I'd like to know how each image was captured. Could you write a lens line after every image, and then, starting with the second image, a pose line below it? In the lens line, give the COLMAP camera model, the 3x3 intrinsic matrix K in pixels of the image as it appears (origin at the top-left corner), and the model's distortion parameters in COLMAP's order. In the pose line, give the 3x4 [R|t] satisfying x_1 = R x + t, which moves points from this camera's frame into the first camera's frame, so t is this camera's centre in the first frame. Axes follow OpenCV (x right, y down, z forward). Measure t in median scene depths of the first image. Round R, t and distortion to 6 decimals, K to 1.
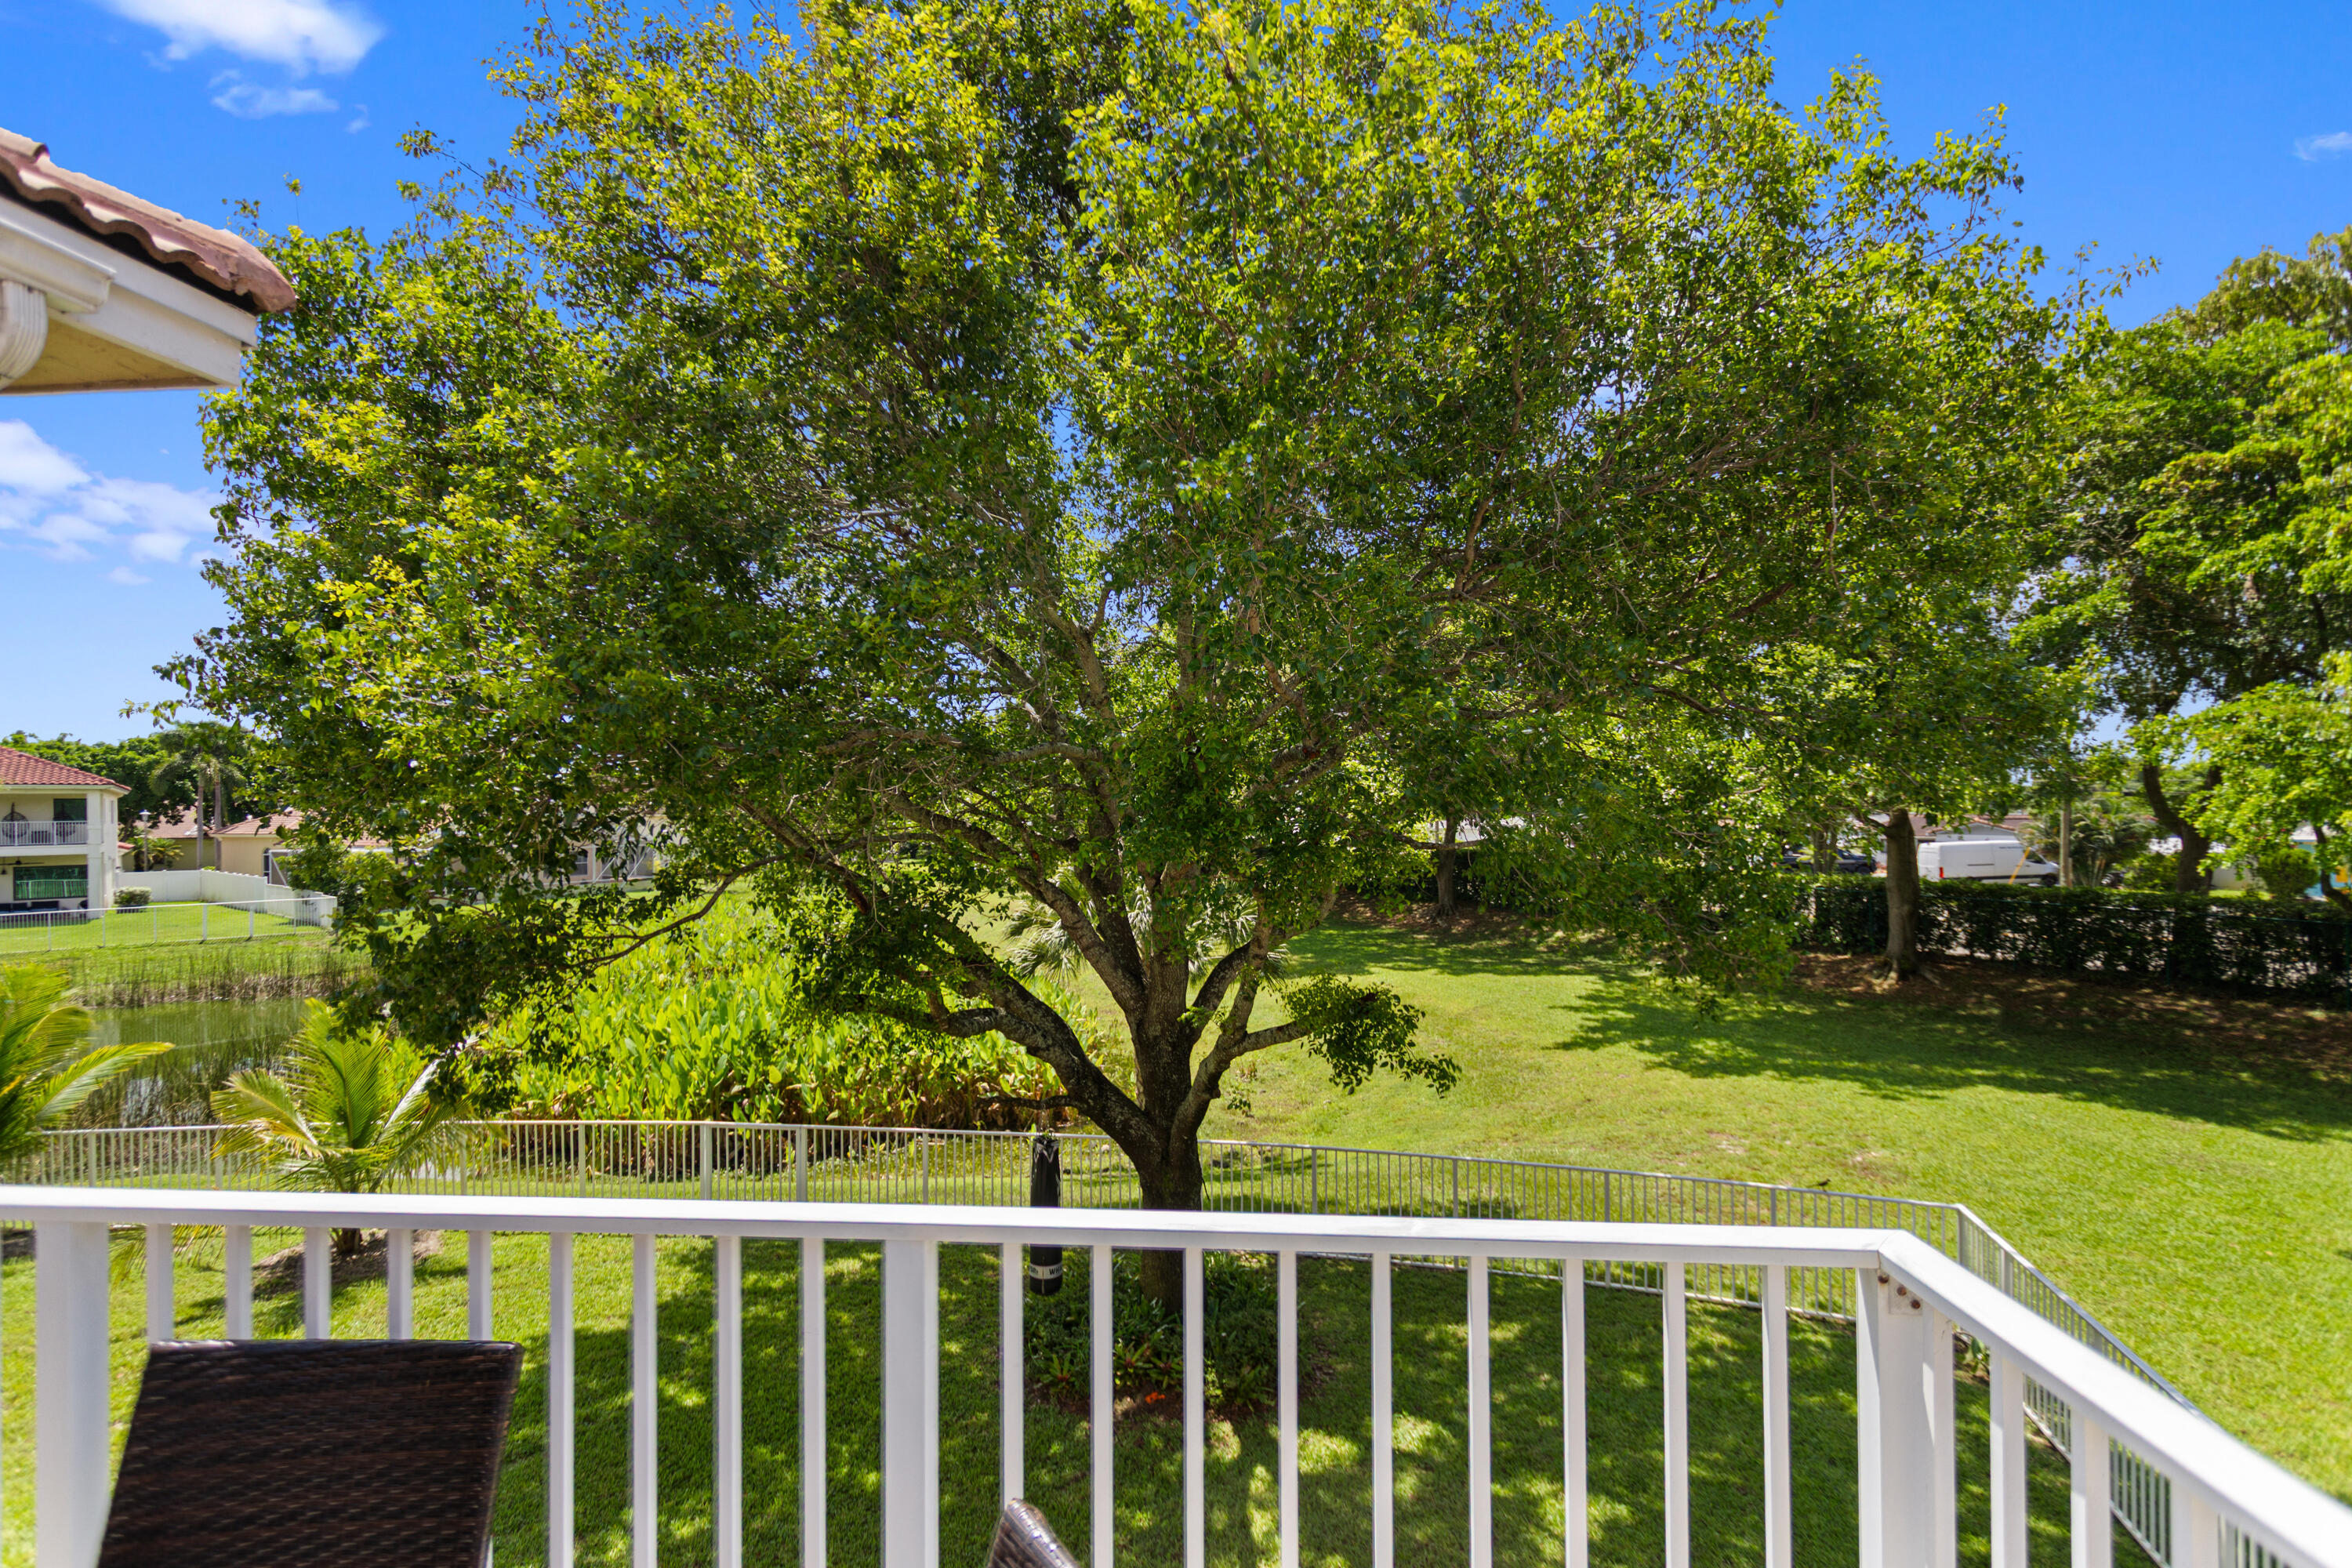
lens RADIAL K [[1116.3, 0, 1182.3], [0, 1116.3, 793.2], [0, 0, 1]] dist [0.000711, 0.001011]
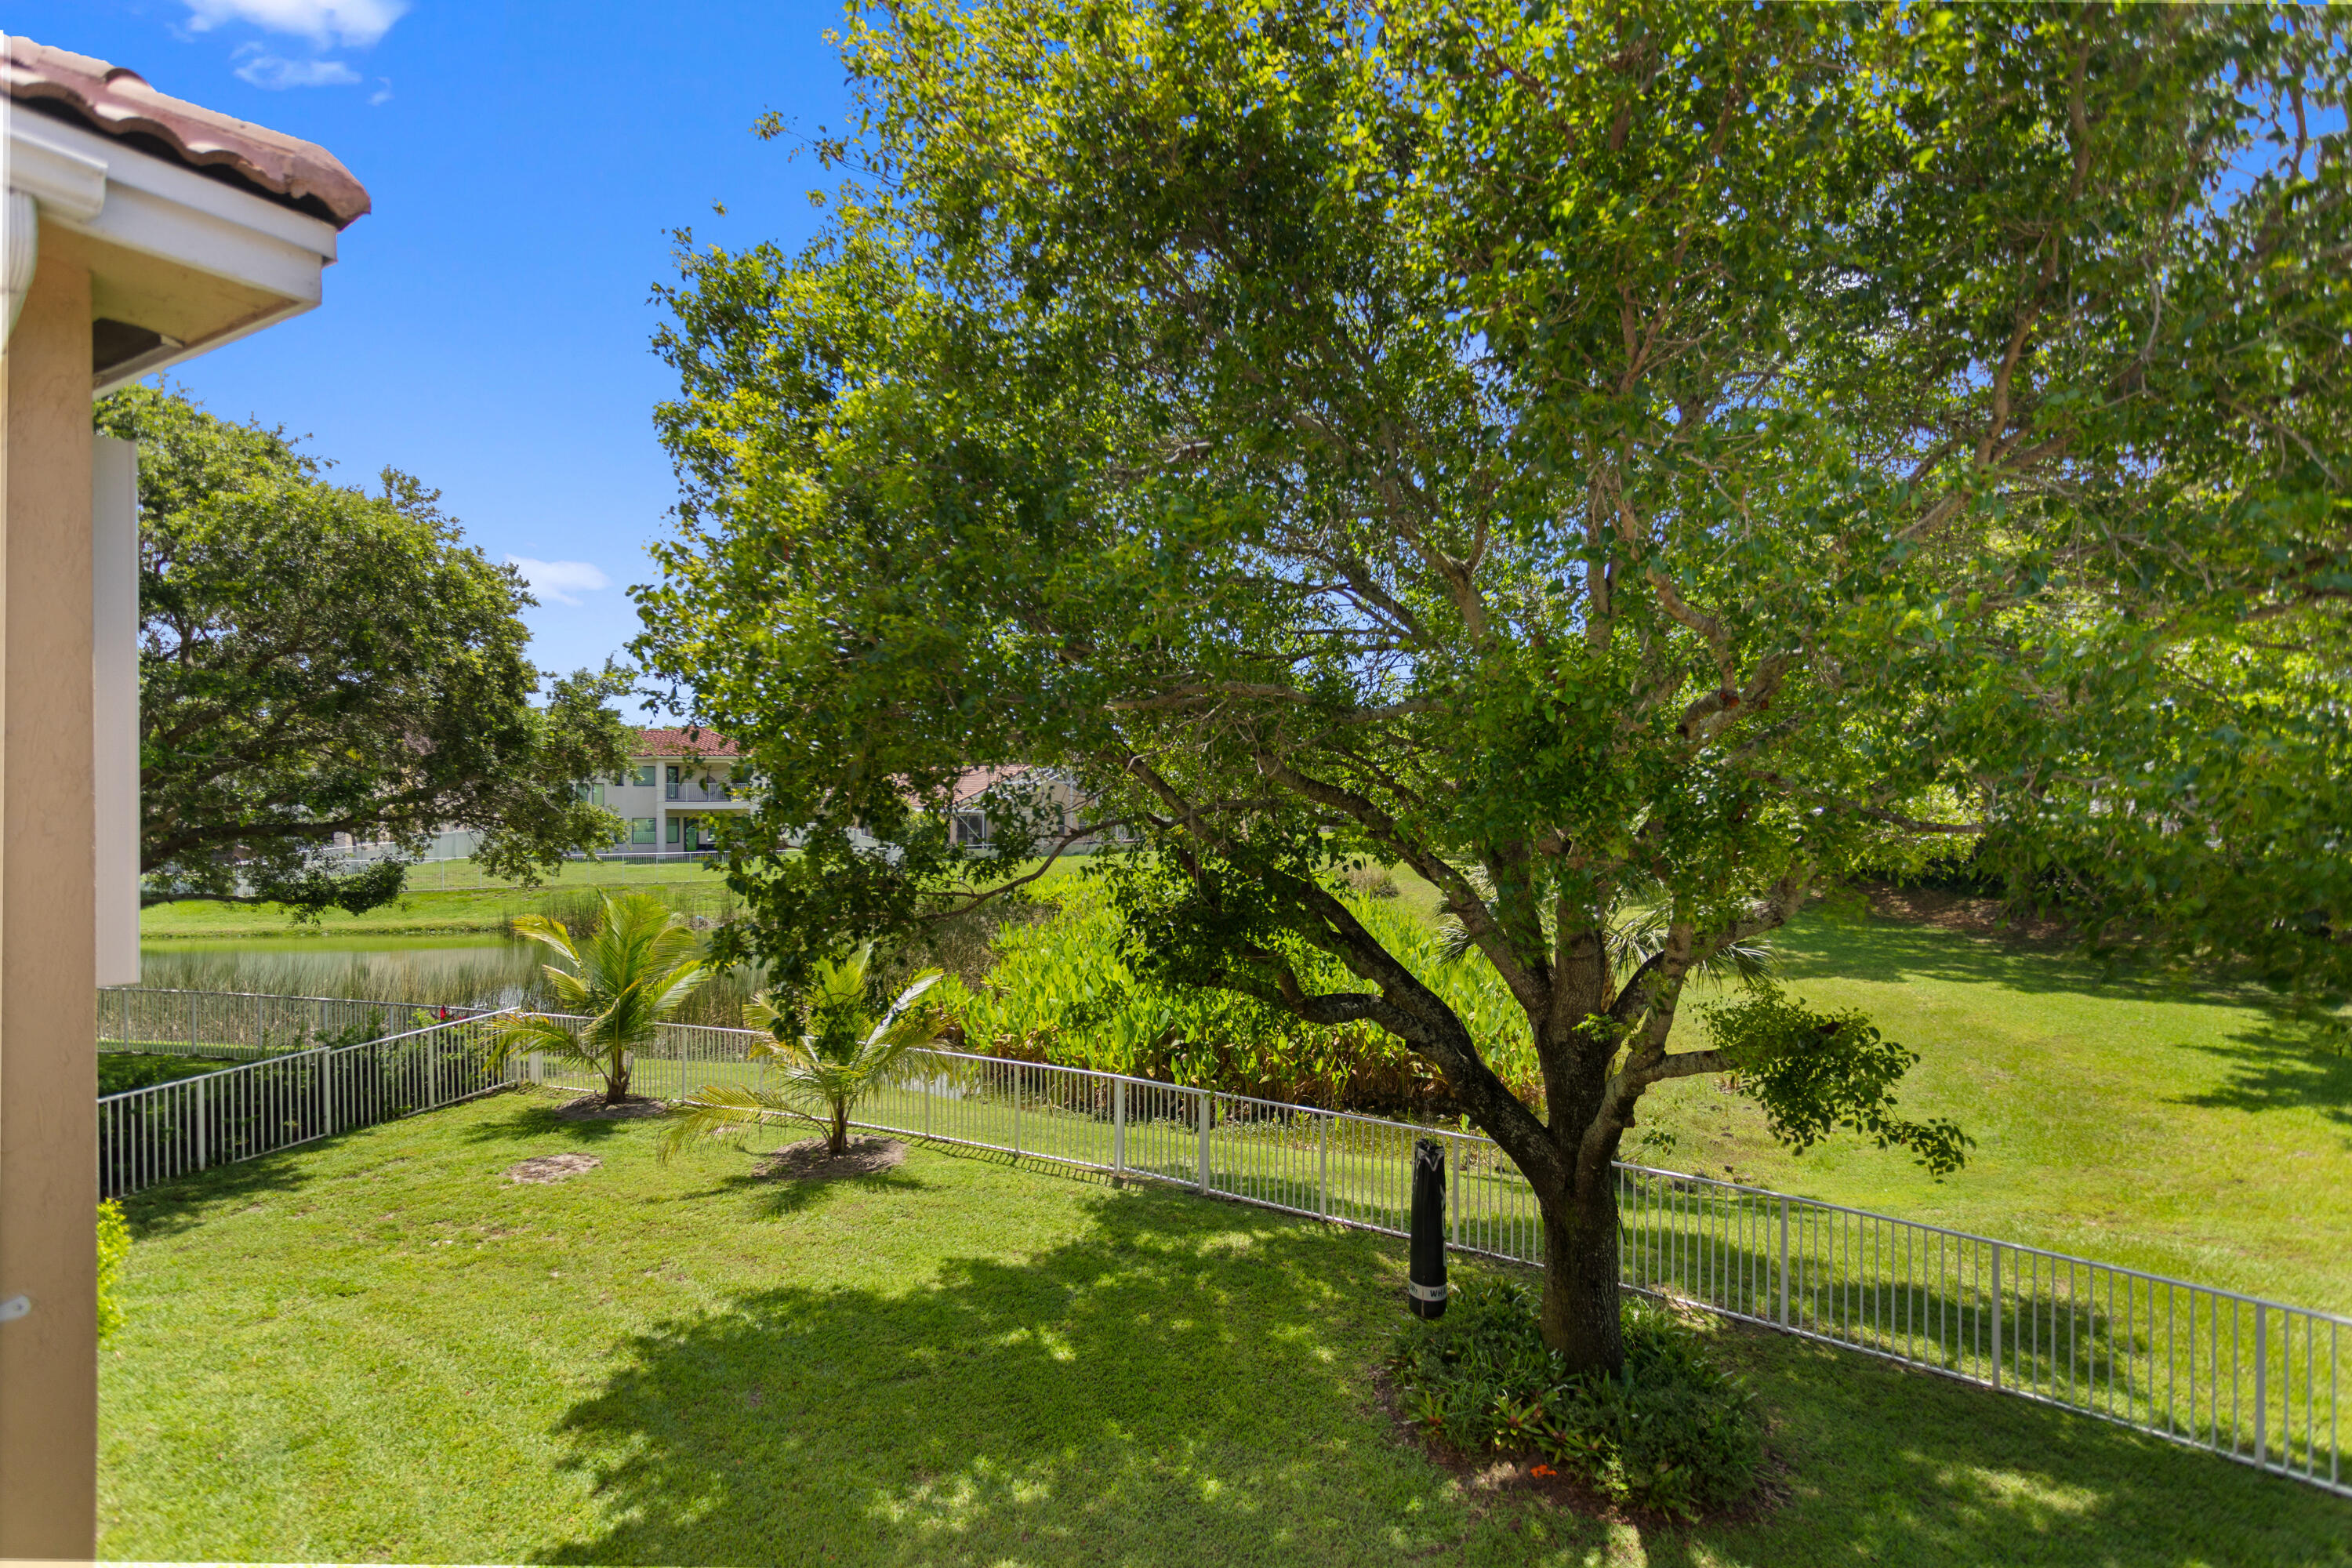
lens RADIAL K [[1116.3, 0, 1168.0], [0, 1116.3, 782.0], [0, 0, 1]] dist [0.000711, 0.001011]
pose [[0.911794, 0.009191, -0.410544, 0.049909], [-0.002683, 0.999861, 0.016426, 0.006173], [0.410638, -0.013875, 0.911693, 0.103992]]
